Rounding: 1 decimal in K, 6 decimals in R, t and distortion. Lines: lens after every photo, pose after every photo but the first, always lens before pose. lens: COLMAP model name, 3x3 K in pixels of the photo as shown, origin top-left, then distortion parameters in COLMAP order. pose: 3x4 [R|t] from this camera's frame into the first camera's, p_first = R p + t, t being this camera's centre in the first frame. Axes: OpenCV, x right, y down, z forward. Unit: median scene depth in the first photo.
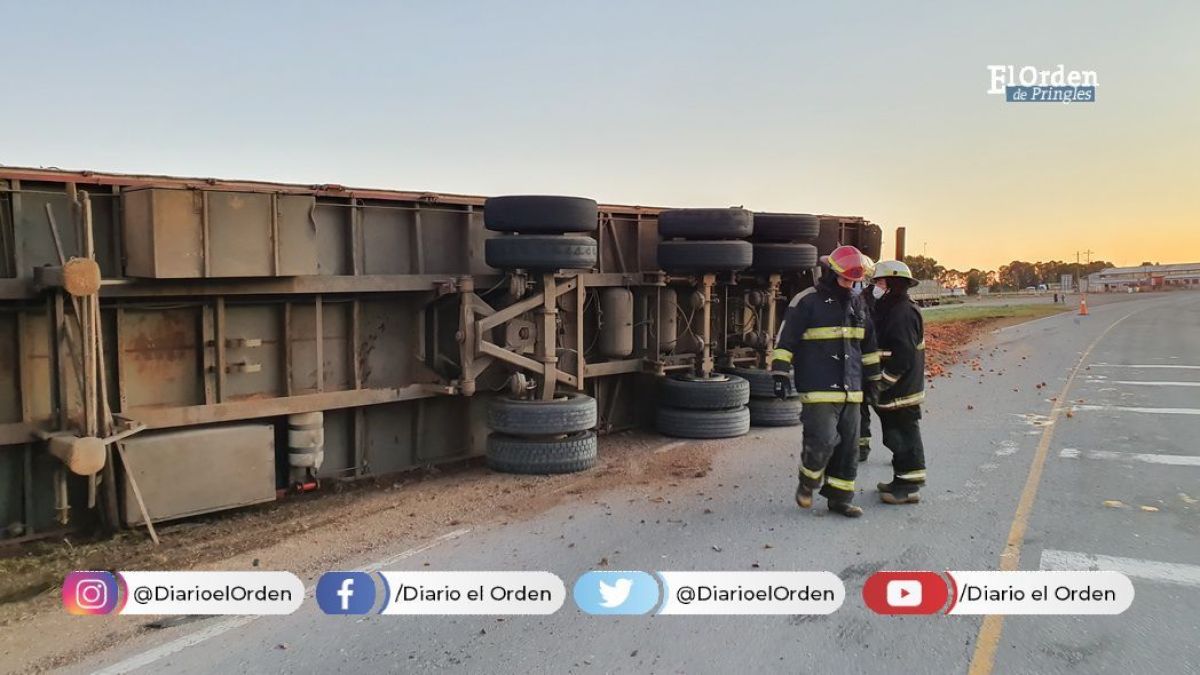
lens RADIAL K [[975.8, 0, 600.0], [0, 975.8, 337.5], [0, 0, 1]] dist [0.055815, -0.004465]
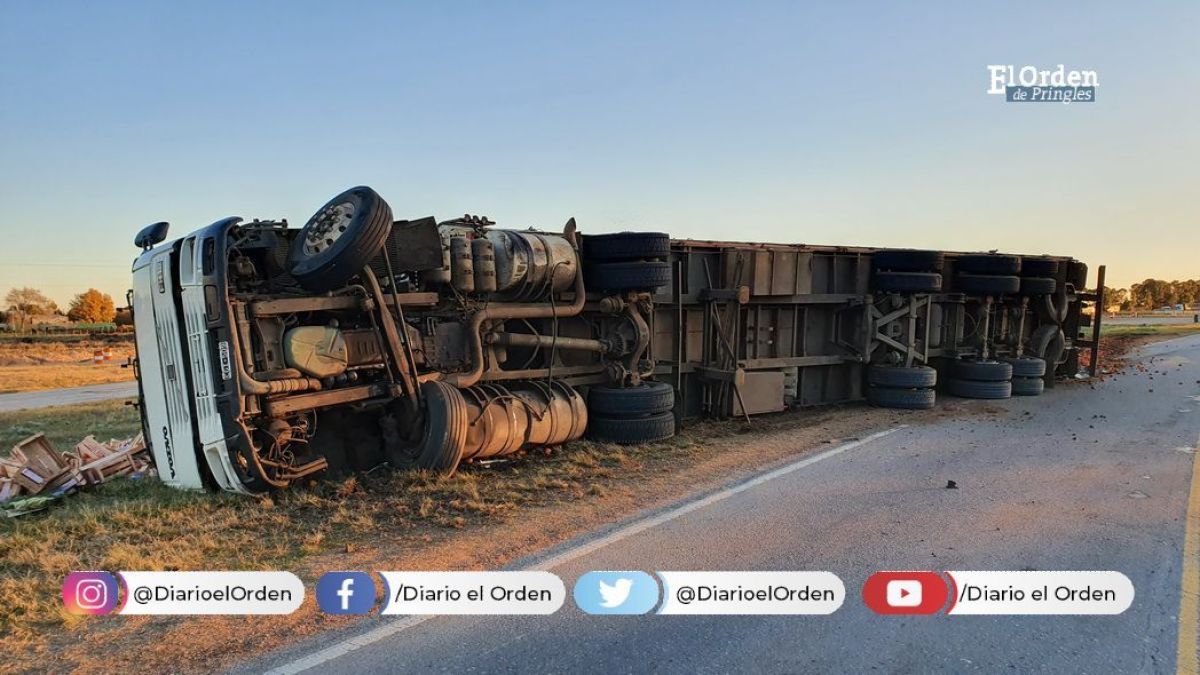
lens RADIAL K [[965.6, 0, 591.2], [0, 965.6, 351.7], [0, 0, 1]] dist [0.044266, -0.005116]
pose [[0.992872, 0.036701, -0.113393, -0.414553], [-0.035469, 0.999288, 0.012864, 0.032766], [0.113784, -0.008750, 0.993467, -0.762162]]
